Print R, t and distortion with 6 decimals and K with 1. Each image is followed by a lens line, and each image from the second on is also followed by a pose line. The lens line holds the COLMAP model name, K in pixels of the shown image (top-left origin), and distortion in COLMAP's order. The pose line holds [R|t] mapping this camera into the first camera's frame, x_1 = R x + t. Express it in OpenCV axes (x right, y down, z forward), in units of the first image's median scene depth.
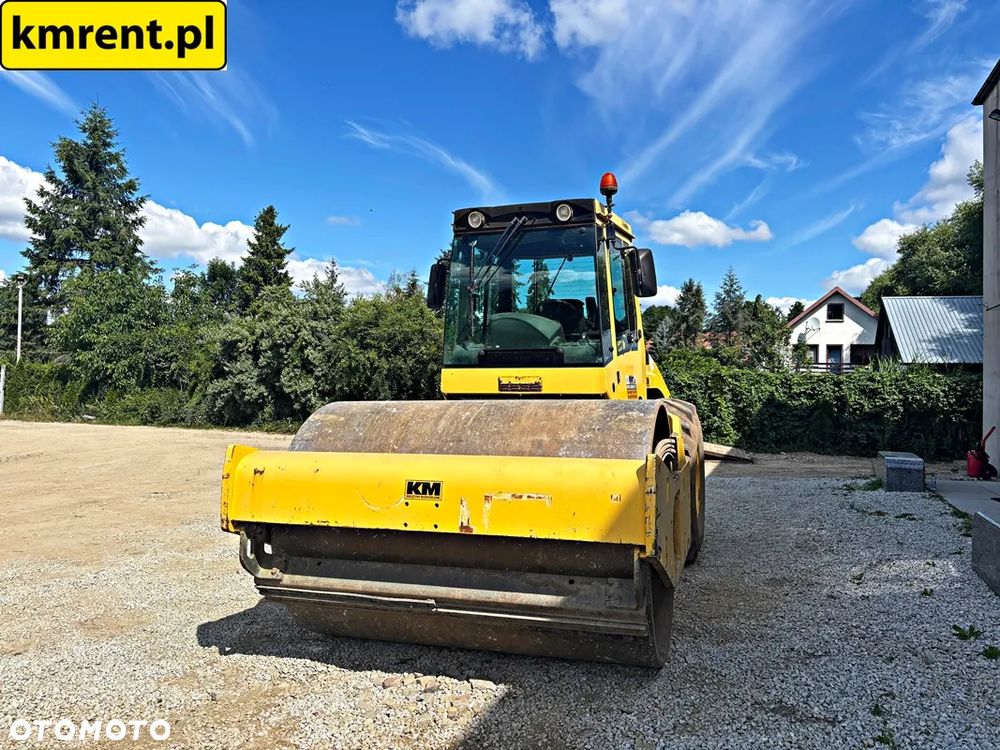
lens RADIAL K [[755.5, 0, 500.0], [0, 755.5, 372.1], [0, 0, 1]] dist [0.047658, -0.053287]
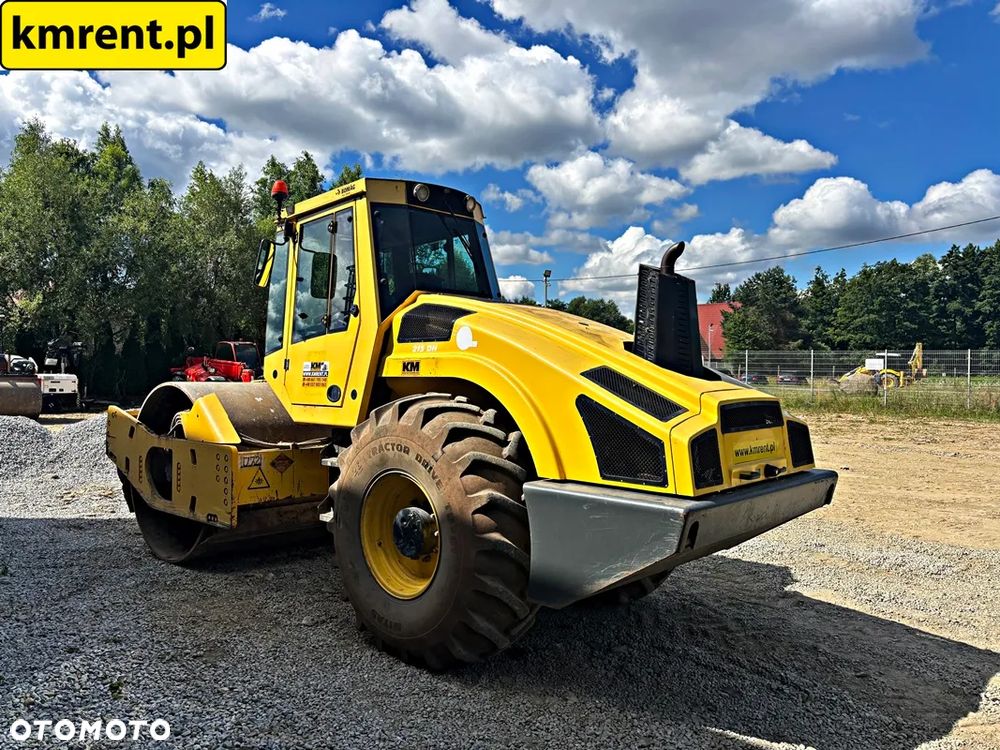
lens RADIAL K [[755.5, 0, 500.4], [0, 755.5, 378.0], [0, 0, 1]] dist [0.047658, -0.053287]
pose [[-0.404231, 0.002778, -0.914653, 0.277799], [0.011249, 0.999935, -0.001935, 0.008552], [0.914588, -0.011072, -0.404236, 0.470617]]
